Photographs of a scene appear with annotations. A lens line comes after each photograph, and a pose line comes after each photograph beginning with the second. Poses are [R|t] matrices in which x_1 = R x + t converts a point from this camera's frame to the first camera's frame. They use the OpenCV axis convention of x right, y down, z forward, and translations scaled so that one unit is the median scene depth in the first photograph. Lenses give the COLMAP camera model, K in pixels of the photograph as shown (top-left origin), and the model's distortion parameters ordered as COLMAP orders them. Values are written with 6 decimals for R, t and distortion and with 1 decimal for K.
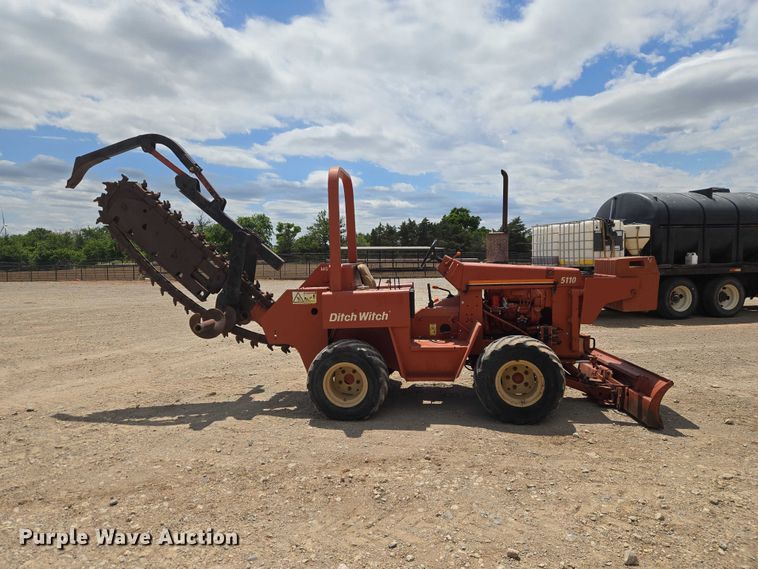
lens RADIAL K [[507.1, 0, 375.9], [0, 507.1, 293.0], [0, 0, 1]] dist [0.074359, -0.067305]
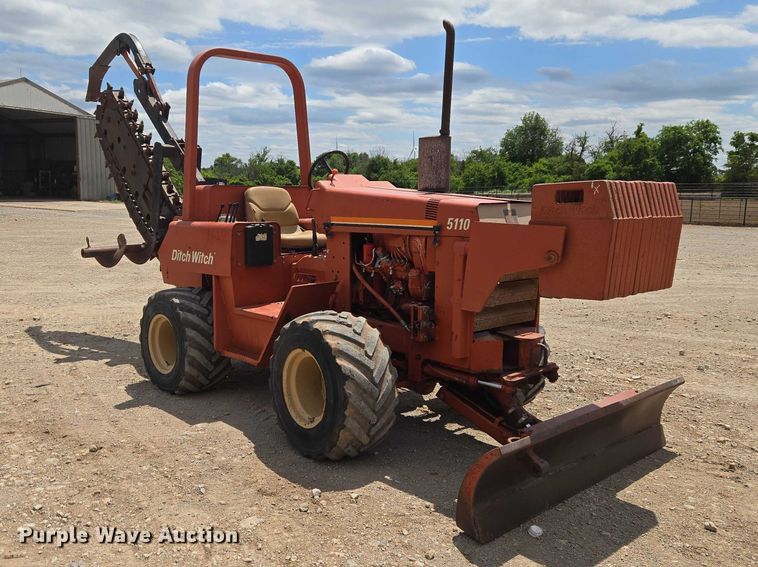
lens RADIAL K [[693.6, 0, 317.6], [0, 693.6, 283.8], [0, 0, 1]] dist [0.059827, -0.027571]
pose [[0.731421, 0.116346, -0.671928, 0.666882], [-0.070551, 0.992961, 0.095137, -0.019353], [0.678267, -0.022180, 0.734481, 0.332833]]
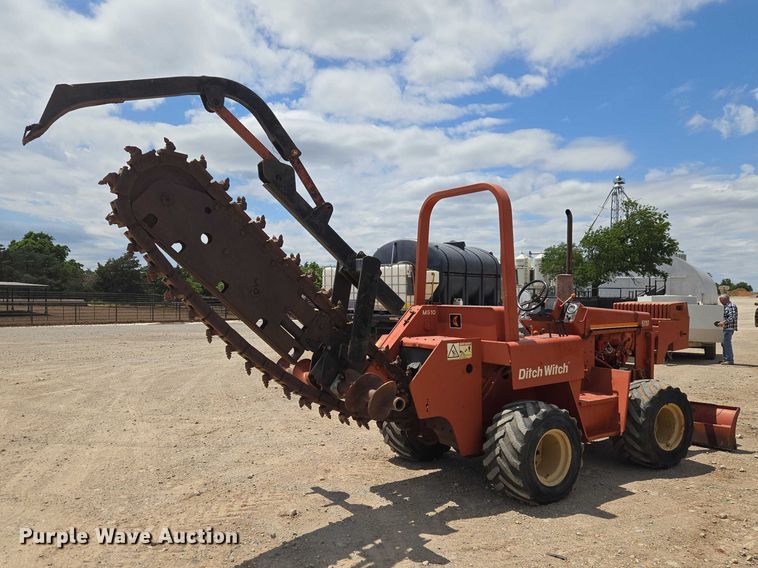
lens RADIAL K [[583.1, 0, 361.2], [0, 583.1, 318.5], [0, 0, 1]] dist [0.098656, -0.138000]
pose [[0.759575, -0.006061, 0.650392, -0.746638], [0.031032, 0.999156, -0.026931, -0.018167], [-0.649679, 0.040639, 0.759121, 0.405479]]
